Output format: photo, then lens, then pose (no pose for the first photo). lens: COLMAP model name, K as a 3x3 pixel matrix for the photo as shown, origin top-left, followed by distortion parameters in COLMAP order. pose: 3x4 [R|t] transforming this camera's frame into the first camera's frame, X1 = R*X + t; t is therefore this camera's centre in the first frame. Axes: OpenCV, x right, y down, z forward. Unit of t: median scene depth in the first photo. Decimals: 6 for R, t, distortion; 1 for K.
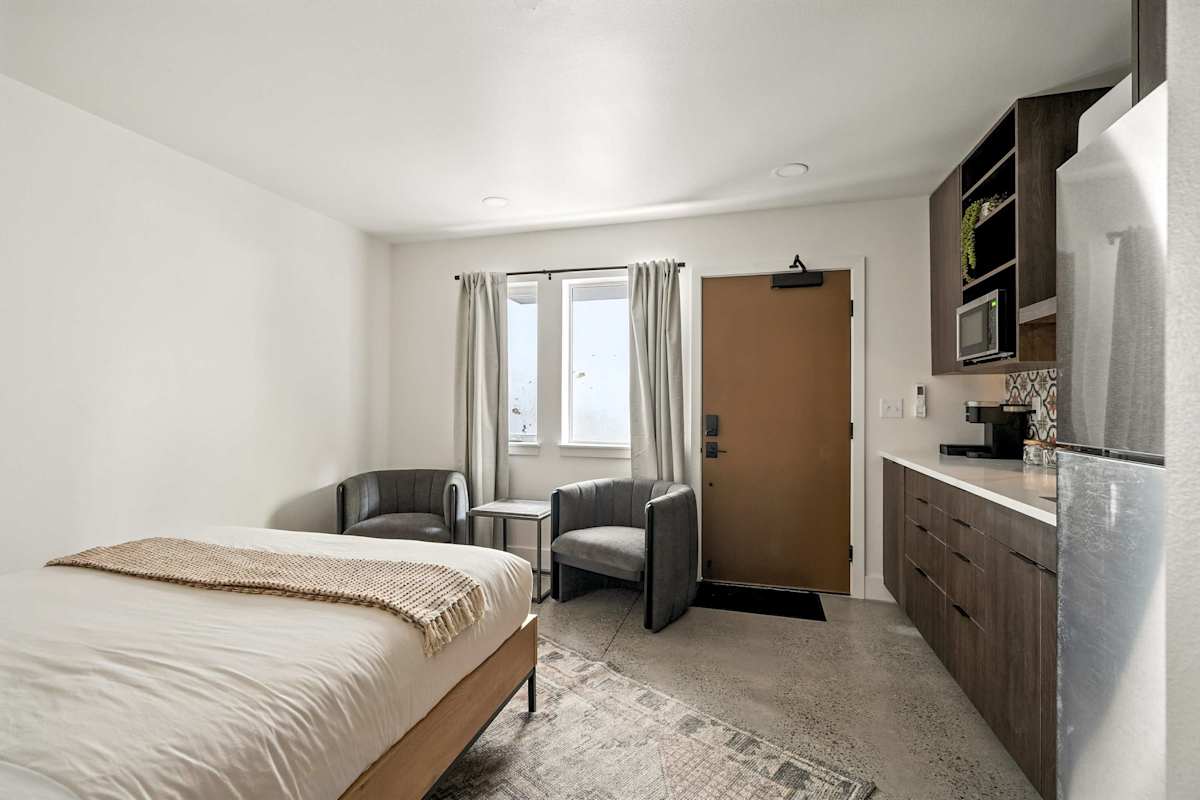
lens RADIAL K [[537.2, 0, 600.0], [0, 537.2, 400.0], [0, 0, 1]] dist [-0.002951, -0.000211]
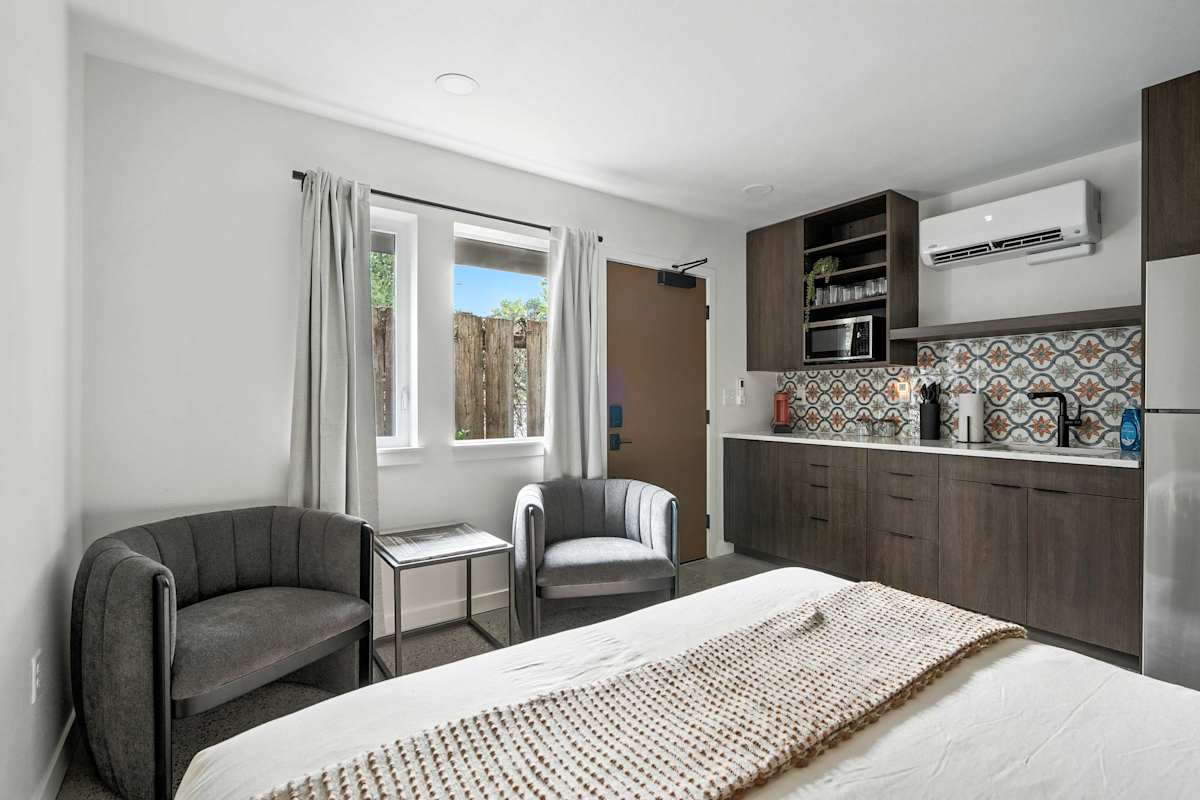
lens RADIAL K [[545.3, 0, 585.4], [0, 545.3, 398.9], [0, 0, 1]] dist [0.003560, 0.000459]
pose [[0.636316, 0.003010, 0.771423, -0.615422], [-0.006671, 0.999976, 0.001600, 0.017656], [-0.771400, -0.006164, 0.636321, 0.446290]]
